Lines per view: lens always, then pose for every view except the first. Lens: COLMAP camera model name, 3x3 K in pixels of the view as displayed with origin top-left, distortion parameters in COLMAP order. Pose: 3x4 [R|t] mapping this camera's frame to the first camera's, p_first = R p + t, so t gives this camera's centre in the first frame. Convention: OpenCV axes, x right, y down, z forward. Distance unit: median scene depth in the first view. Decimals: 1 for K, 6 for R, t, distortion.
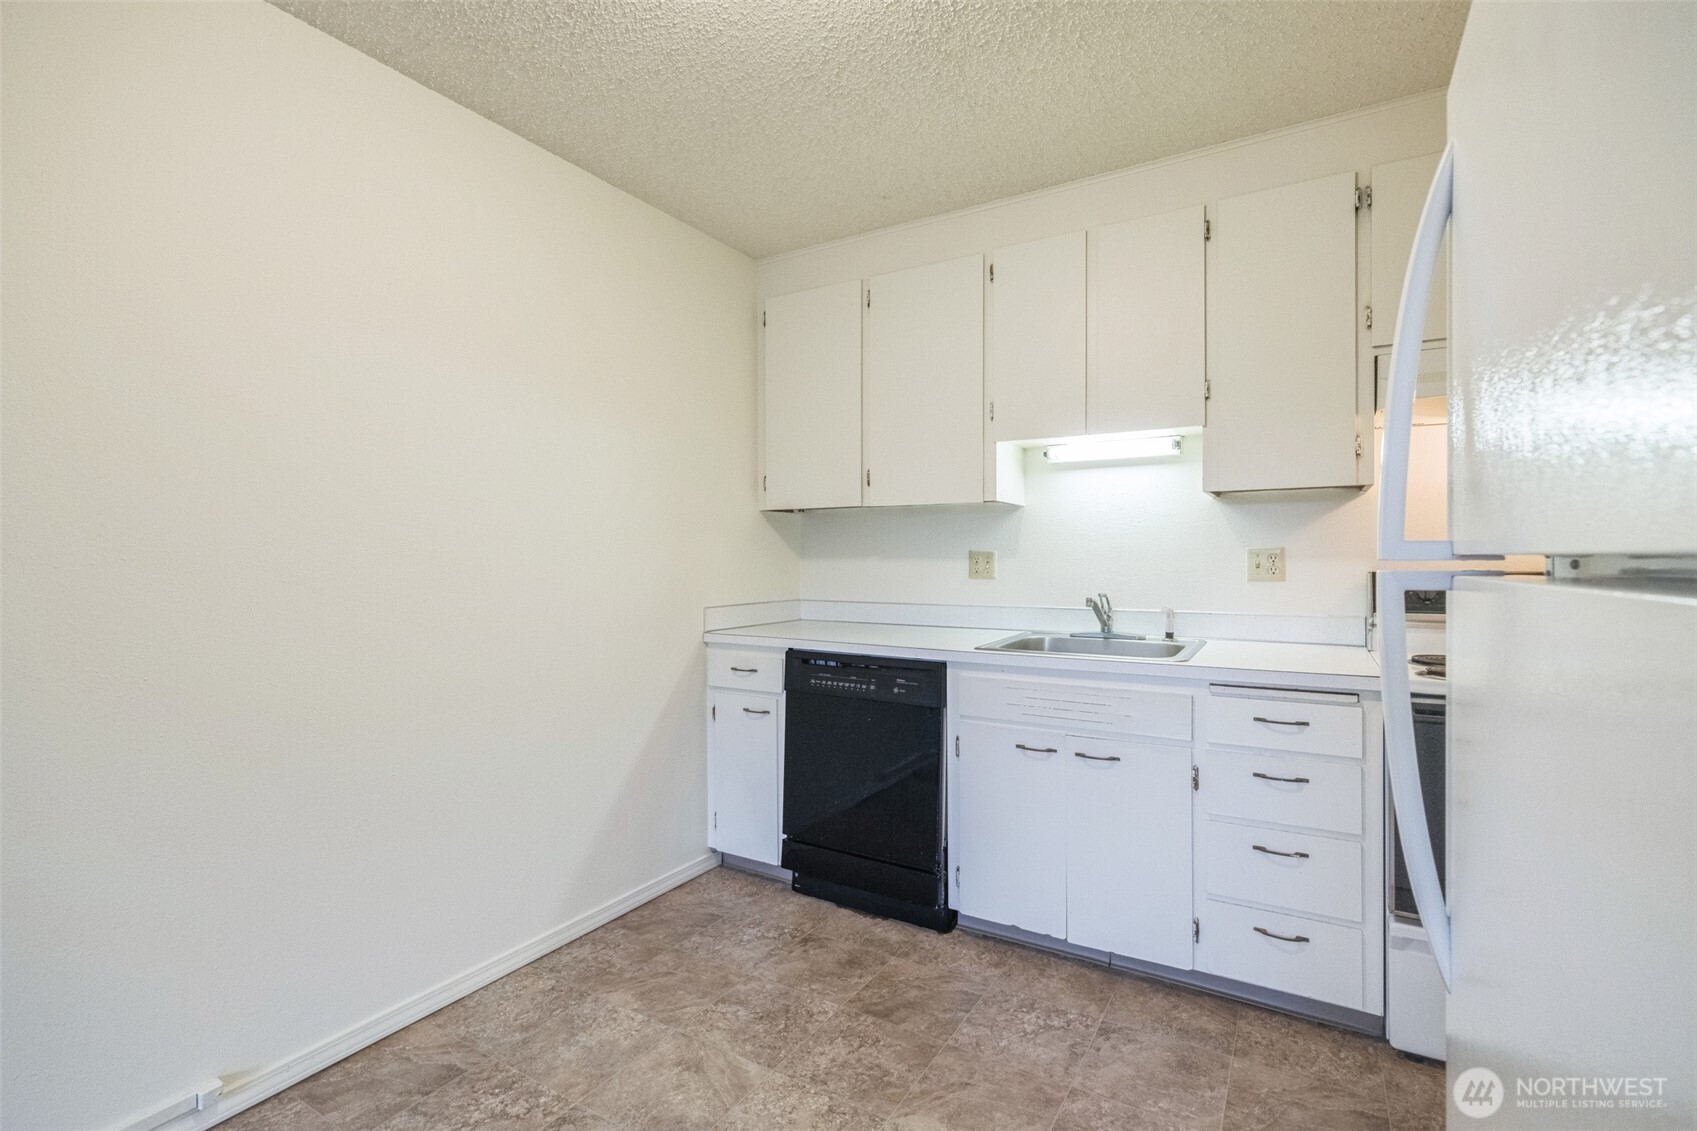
lens RADIAL K [[782.8, 0, 853.3], [0, 782.8, 562.9], [0, 0, 1]] dist [0.002636, 0.000863]
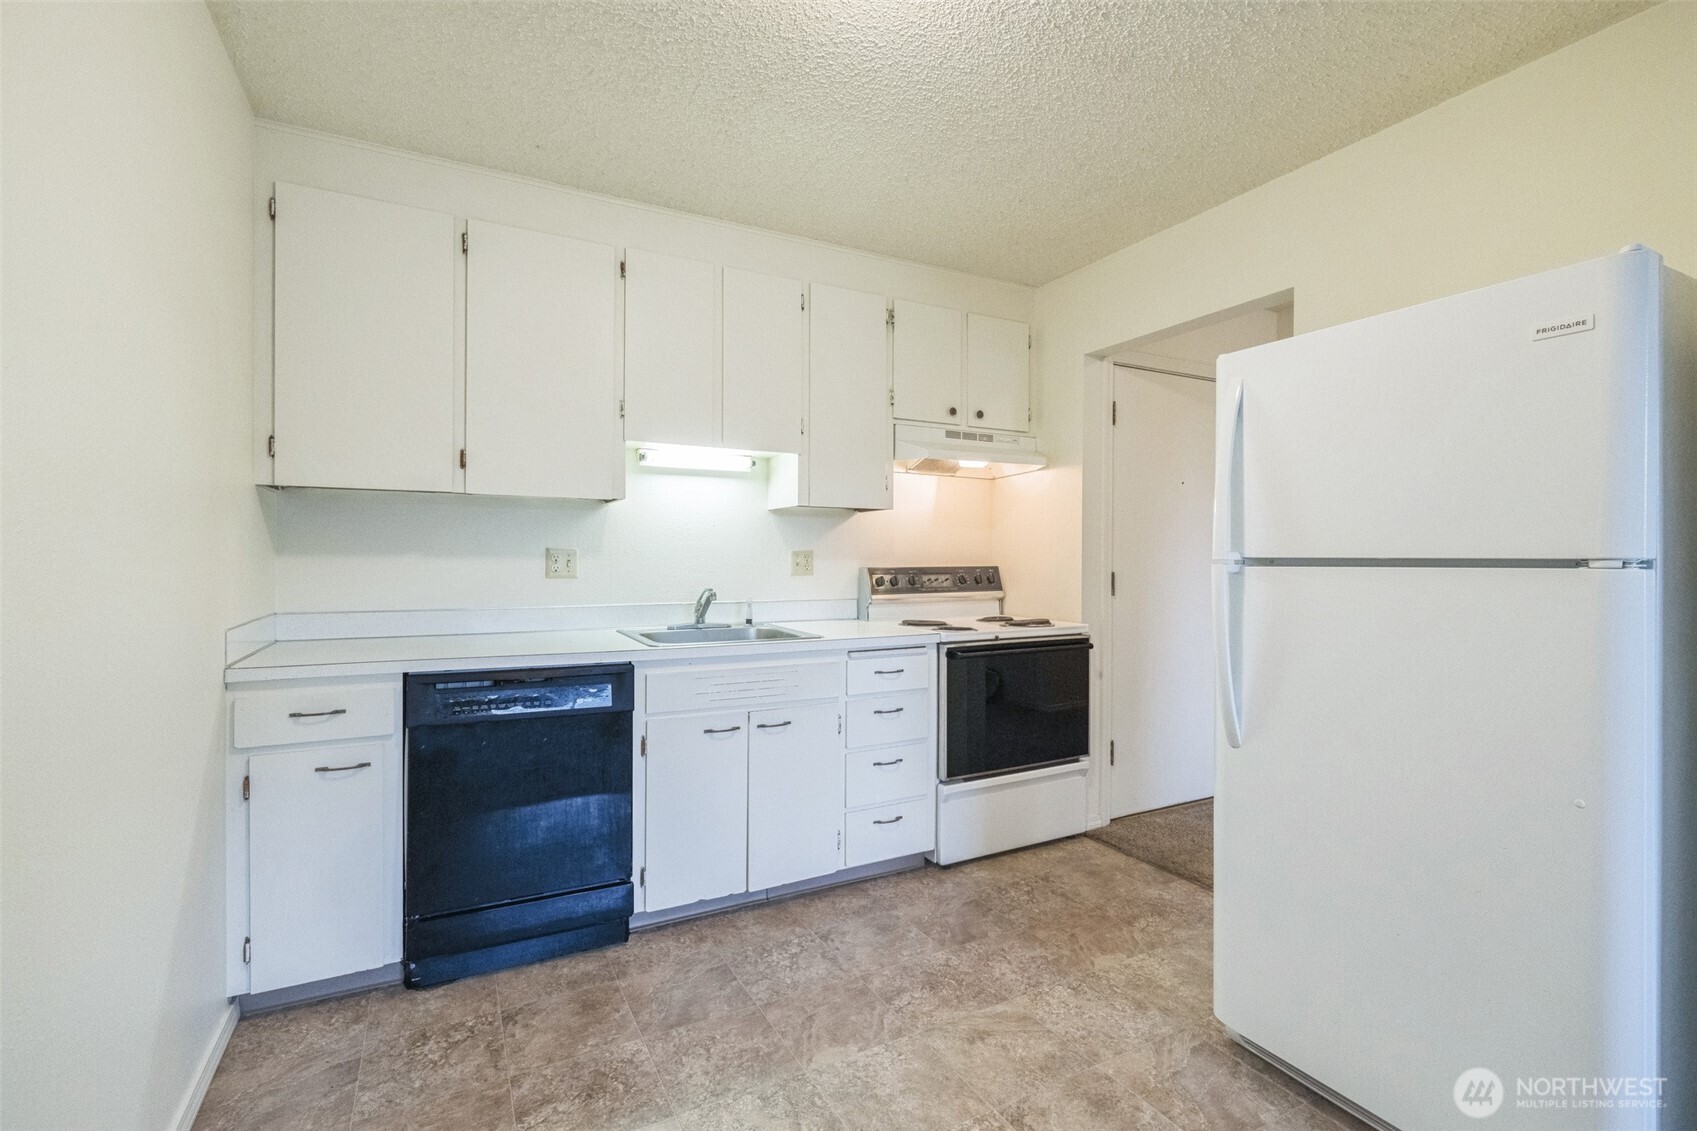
lens RADIAL K [[782.8, 0, 851.8], [0, 782.8, 563.7], [0, 0, 1]] dist [0.002636, 0.000863]
pose [[0.504286, -0.001979, 0.863535, -0.579644], [0.000587, 0.999998, 0.001949, 0.001448], [-0.863537, -0.000476, 0.504286, 0.266403]]
